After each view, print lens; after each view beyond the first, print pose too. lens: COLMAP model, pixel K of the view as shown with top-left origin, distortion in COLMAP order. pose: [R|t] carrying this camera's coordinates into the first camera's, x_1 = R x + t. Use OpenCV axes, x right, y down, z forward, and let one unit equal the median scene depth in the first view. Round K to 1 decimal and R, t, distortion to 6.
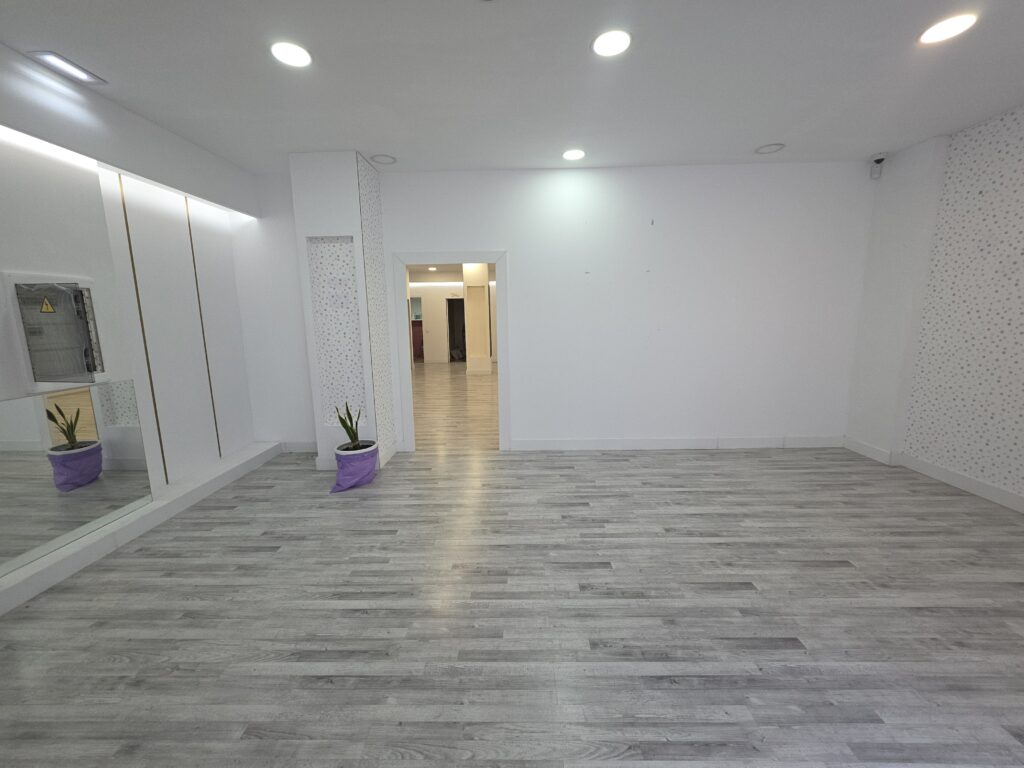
lens RADIAL K [[421.1, 0, 512.0], [0, 421.1, 384.0], [0, 0, 1]] dist [-0.000402, 0.000001]
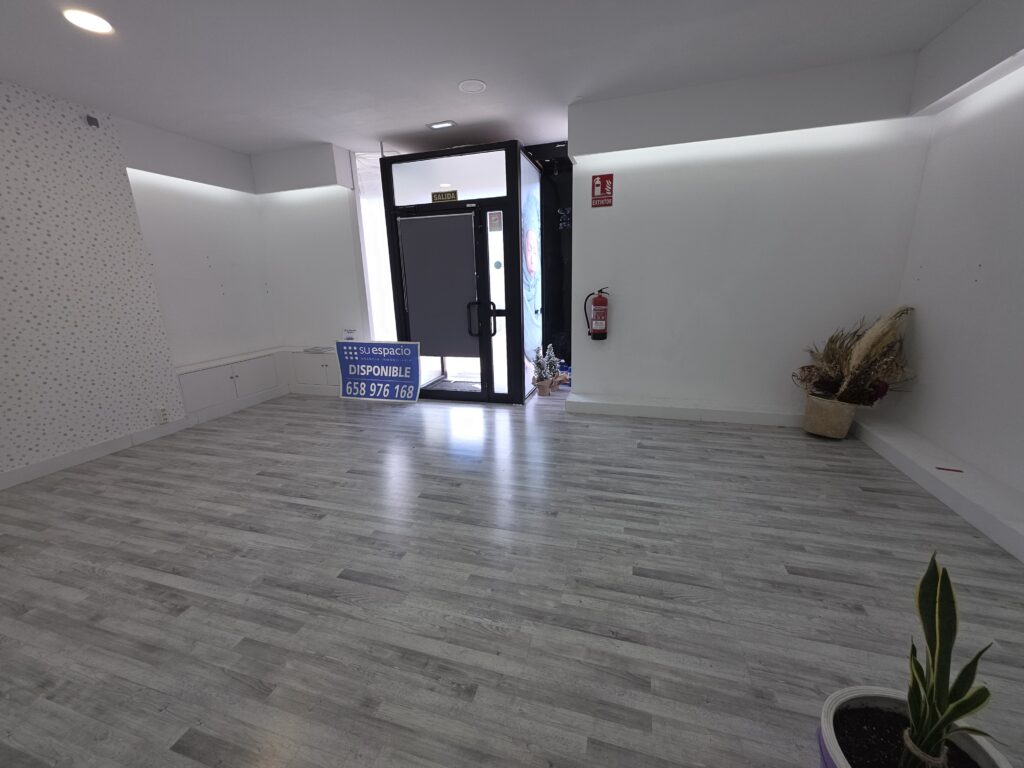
lens RADIAL K [[407.2, 0, 510.4], [0, 407.2, 383.0], [0, 0, 1]] dist [0.000295, -0.000027]
pose [[-0.961431, -0.023638, 0.274027, -0.266979], [0.089010, 0.915946, 0.391306, -0.233078], [-0.260244, 0.400605, -0.878515, 1.597803]]
